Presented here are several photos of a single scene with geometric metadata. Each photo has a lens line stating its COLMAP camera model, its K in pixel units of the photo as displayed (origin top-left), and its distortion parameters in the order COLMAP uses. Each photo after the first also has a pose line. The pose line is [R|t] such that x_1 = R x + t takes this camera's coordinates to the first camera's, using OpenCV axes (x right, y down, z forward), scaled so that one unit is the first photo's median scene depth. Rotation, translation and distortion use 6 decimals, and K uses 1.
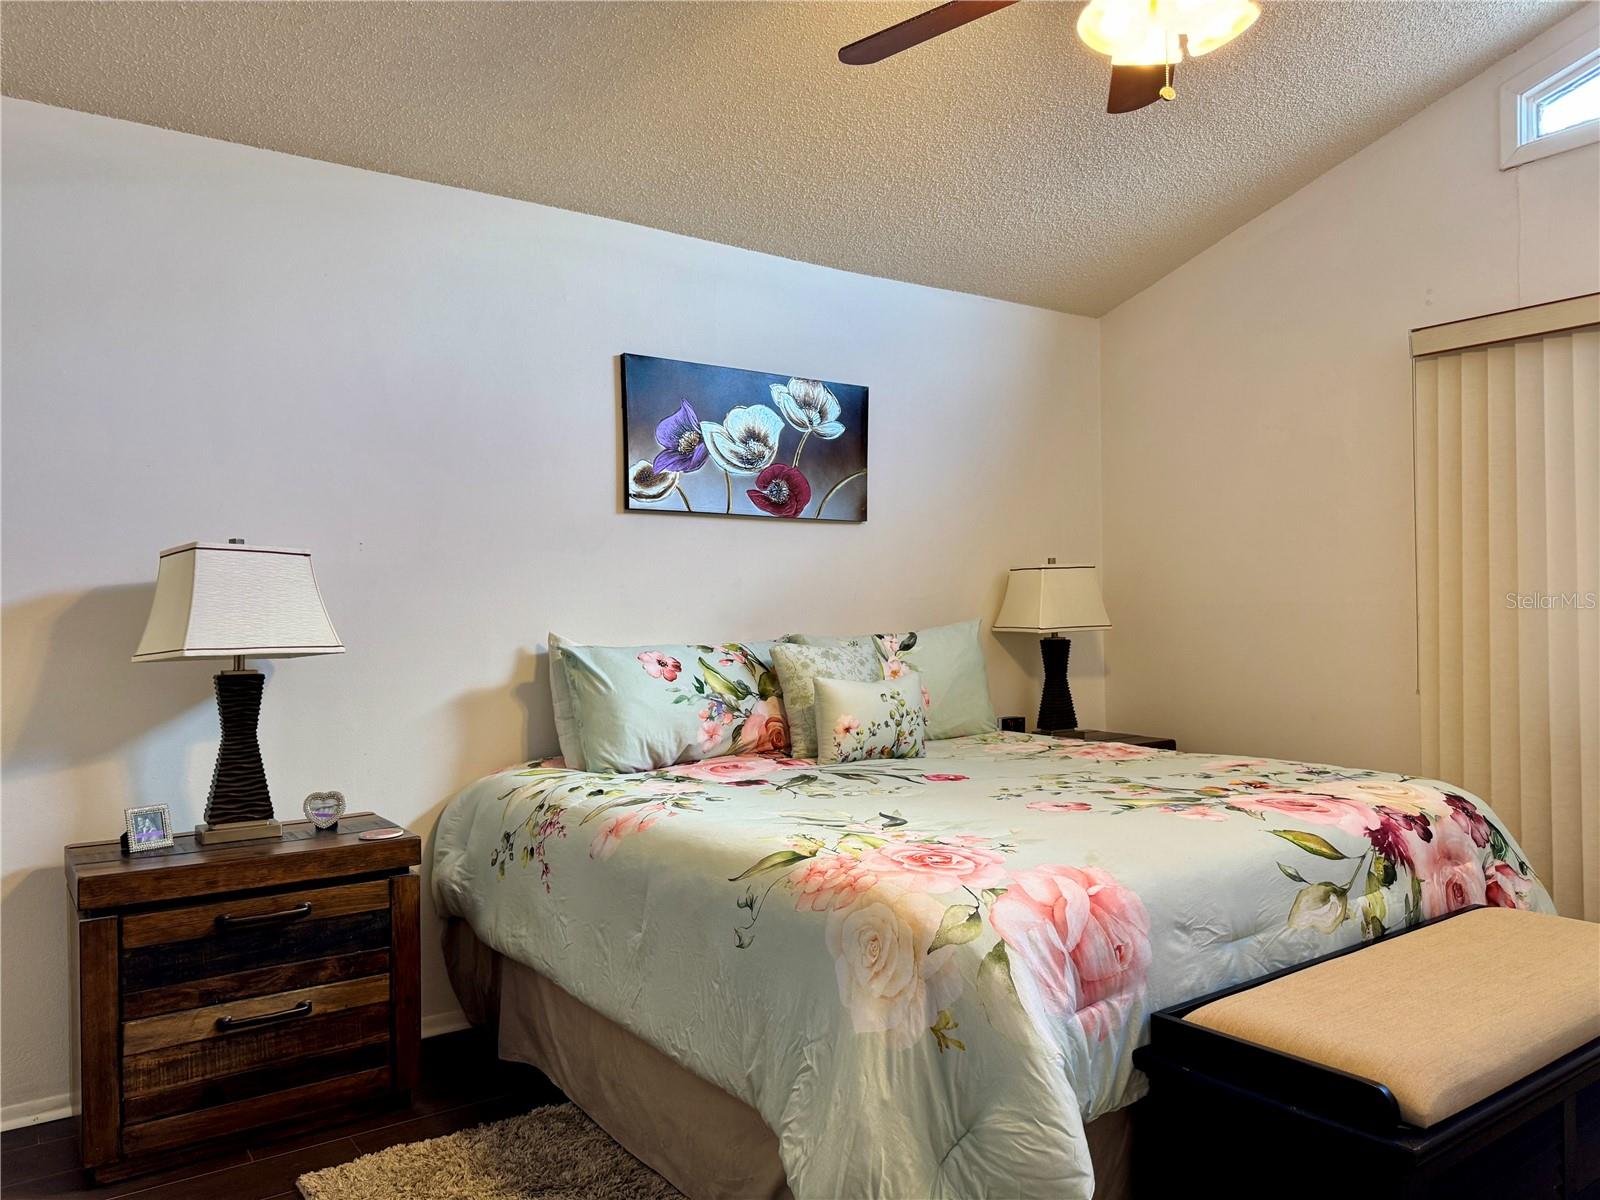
lens RADIAL K [[1099.3, 0, 801.8], [0, 1099.3, 632.4], [0, 0, 1]] dist [0.036913, -0.001523]
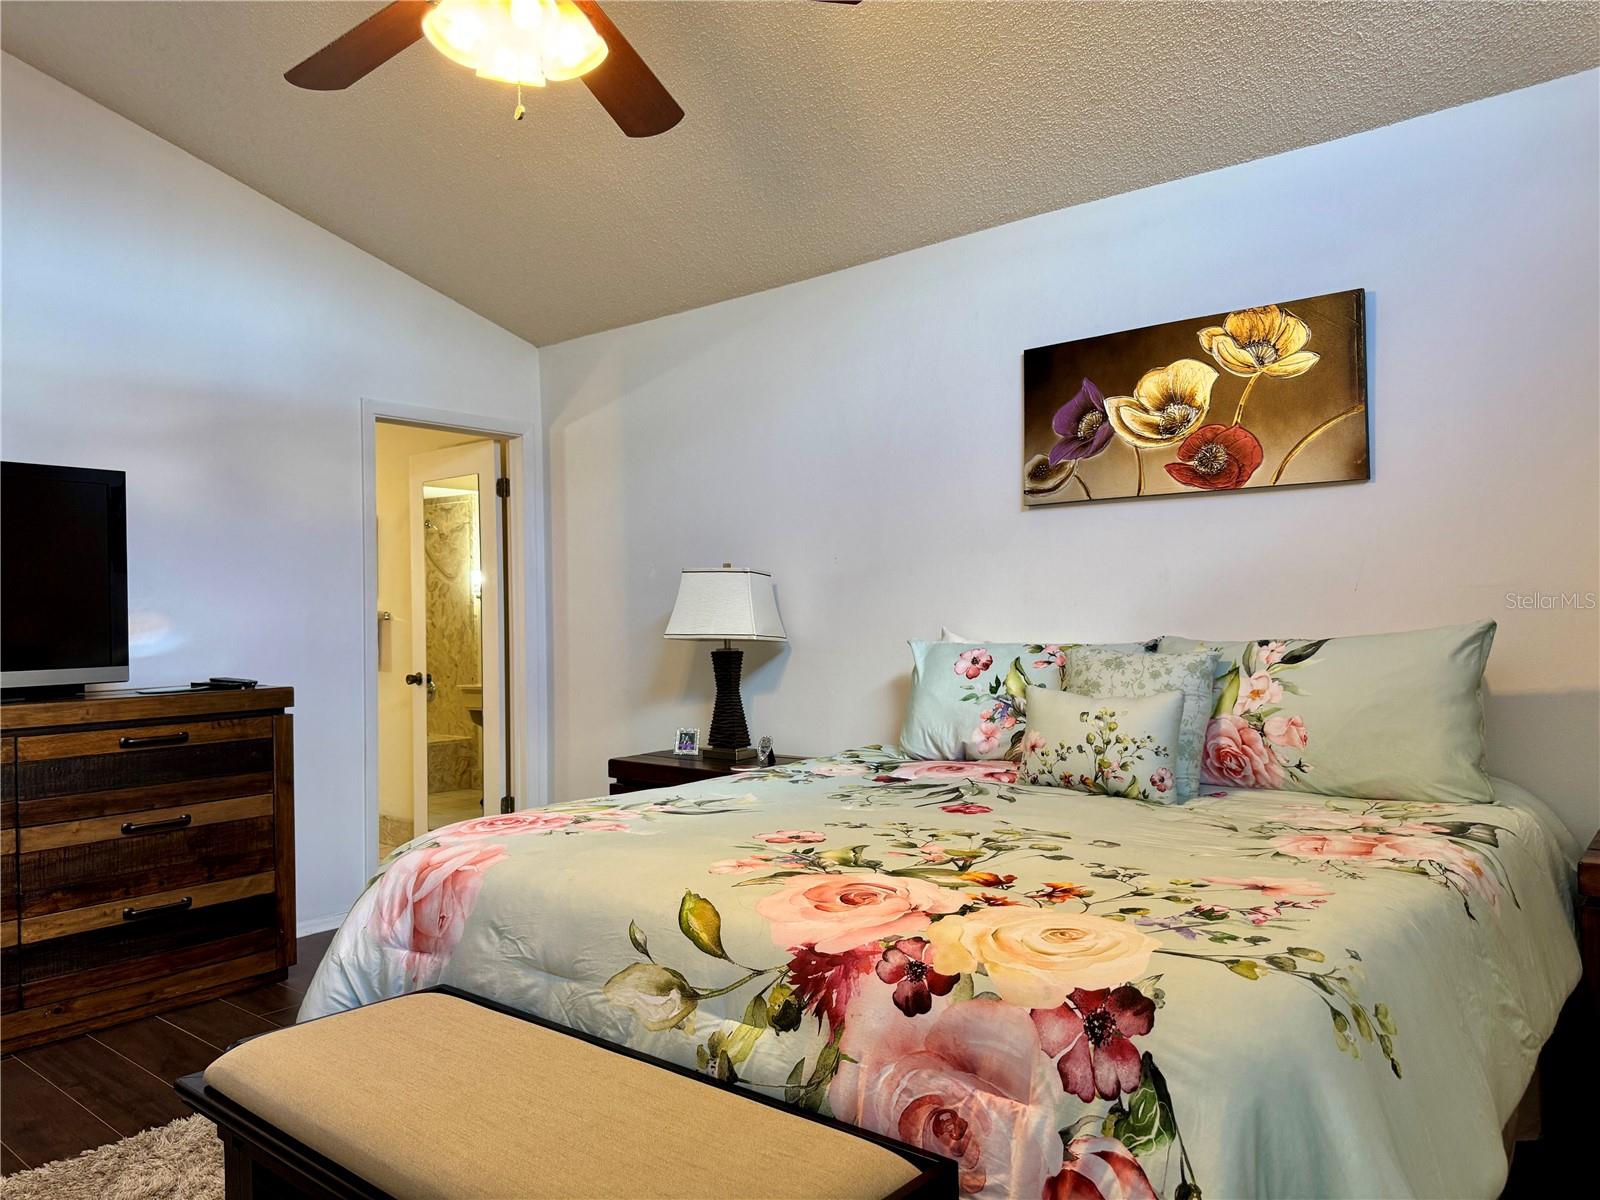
lens RADIAL K [[1117.2, 0, 789.1], [0, 1117.2, 607.6], [0, 0, 1]] dist [0.125388, -0.210380]
pose [[0.254842, 0.004806, -0.966971, 0.822340], [-0.005539, 0.999979, 0.003510, -0.023365], [0.966967, 0.004461, 0.254863, 0.567001]]
